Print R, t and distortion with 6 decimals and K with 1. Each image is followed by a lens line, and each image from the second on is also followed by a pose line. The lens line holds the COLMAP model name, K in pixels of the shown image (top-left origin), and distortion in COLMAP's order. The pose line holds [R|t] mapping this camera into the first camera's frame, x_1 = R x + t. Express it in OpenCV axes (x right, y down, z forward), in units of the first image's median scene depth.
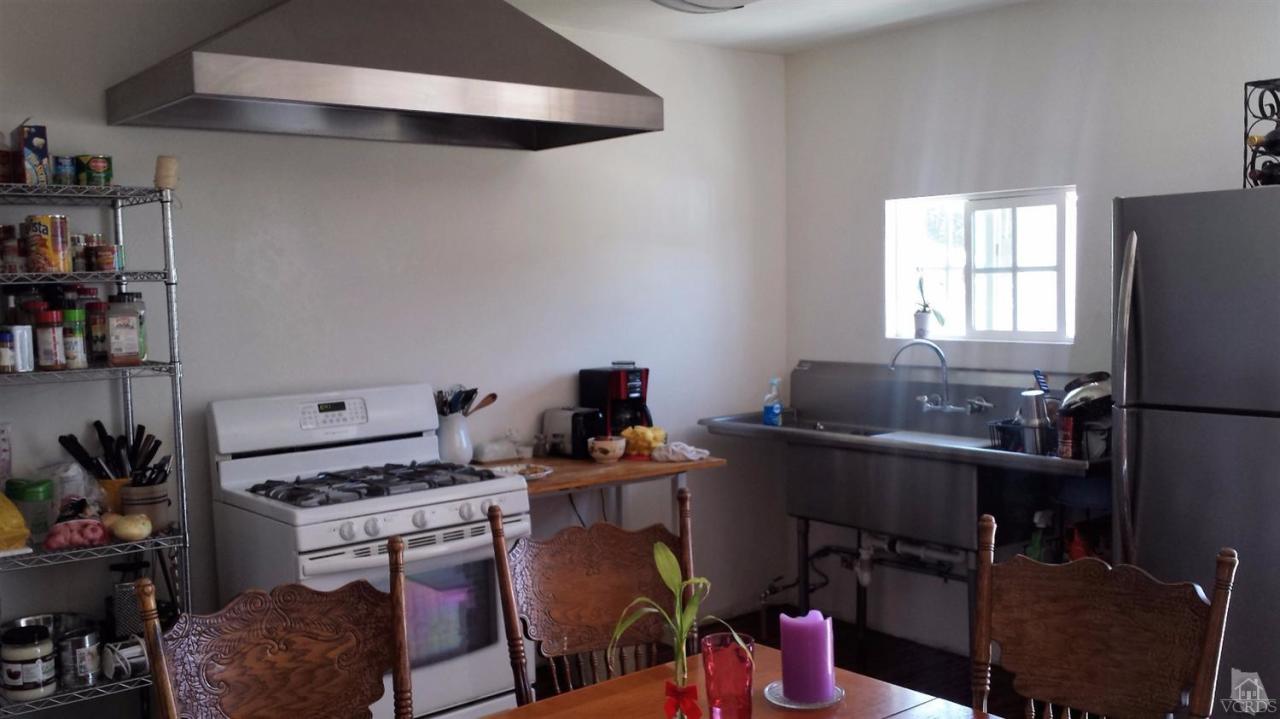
lens RADIAL K [[1215.3, 0, 640.0], [0, 1215.3, 359.5], [0, 0, 1]] dist [-0.005616, -0.008152]
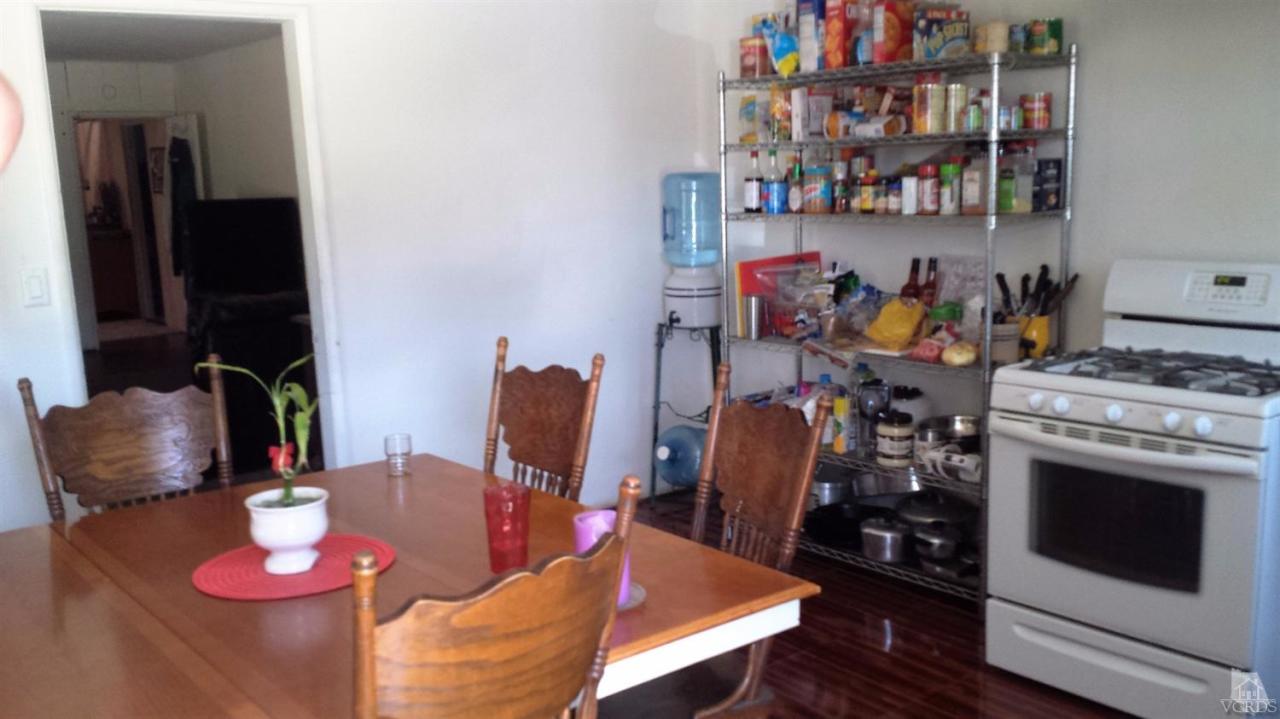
lens RADIAL K [[1215.3, 0, 640.0], [0, 1215.3, 359.5], [0, 0, 1]] dist [-0.005616, -0.008152]
pose [[-0.019687, 0.178524, -0.983739, 0.646628], [-0.029996, 0.983381, 0.179060, -0.050266], [0.999356, 0.033033, -0.014005, 0.636883]]
